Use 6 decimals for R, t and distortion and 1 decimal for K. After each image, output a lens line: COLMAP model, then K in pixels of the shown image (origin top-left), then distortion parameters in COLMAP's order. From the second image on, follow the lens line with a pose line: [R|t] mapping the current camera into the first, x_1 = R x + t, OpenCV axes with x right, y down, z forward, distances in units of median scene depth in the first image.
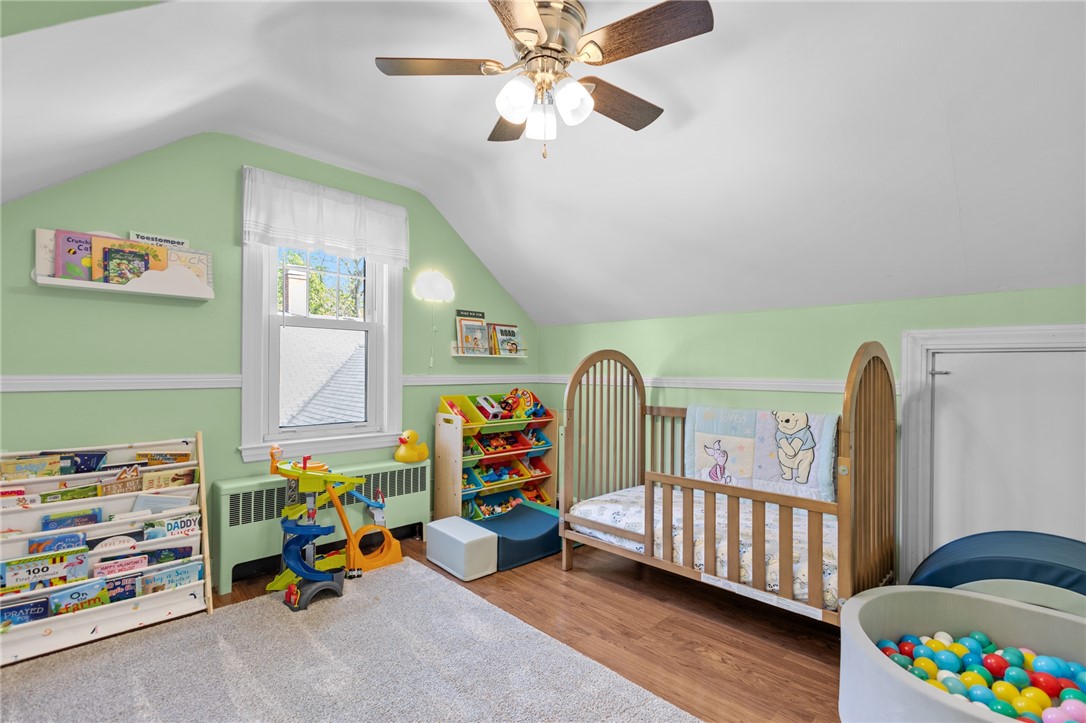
lens RADIAL K [[502.5, 0, 546.9], [0, 502.5, 372.0], [0, 0, 1]] dist [0.008670, -0.003811]
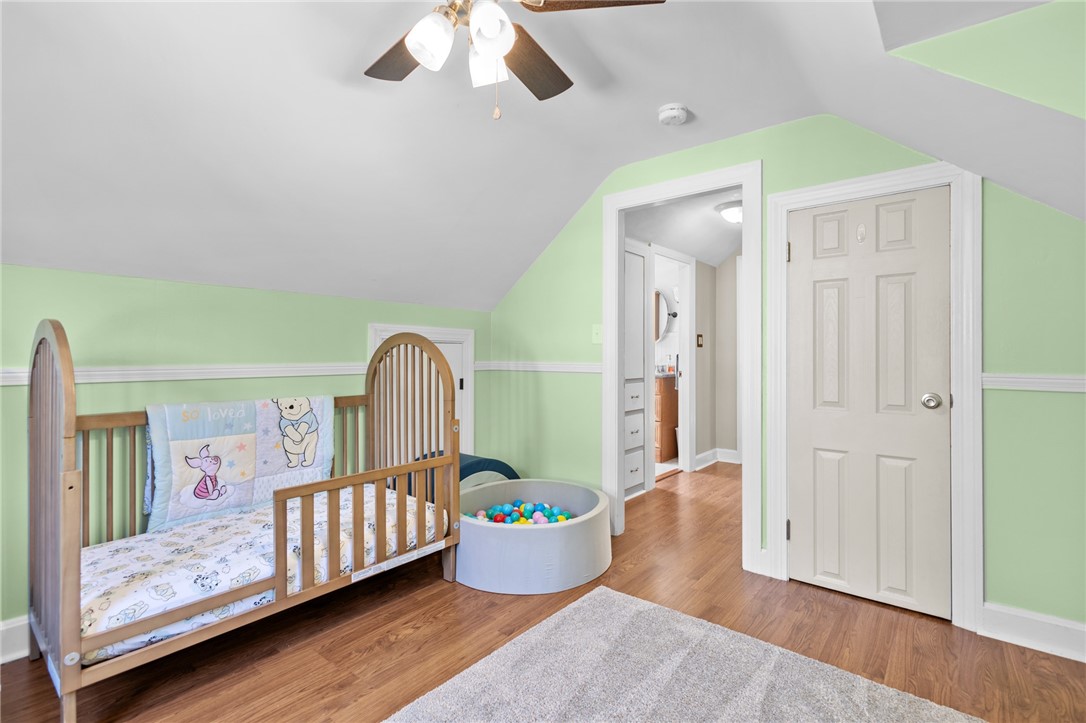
lens RADIAL K [[502.5, 0, 545.5], [0, 502.5, 355.1], [0, 0, 1]] dist [0.008670, -0.003811]
pose [[-0.099998, -0.007518, 0.994959, -0.557433], [0.004592, 0.999957, 0.008017, -0.008918], [-0.994977, 0.005371, -0.099959, 0.631151]]
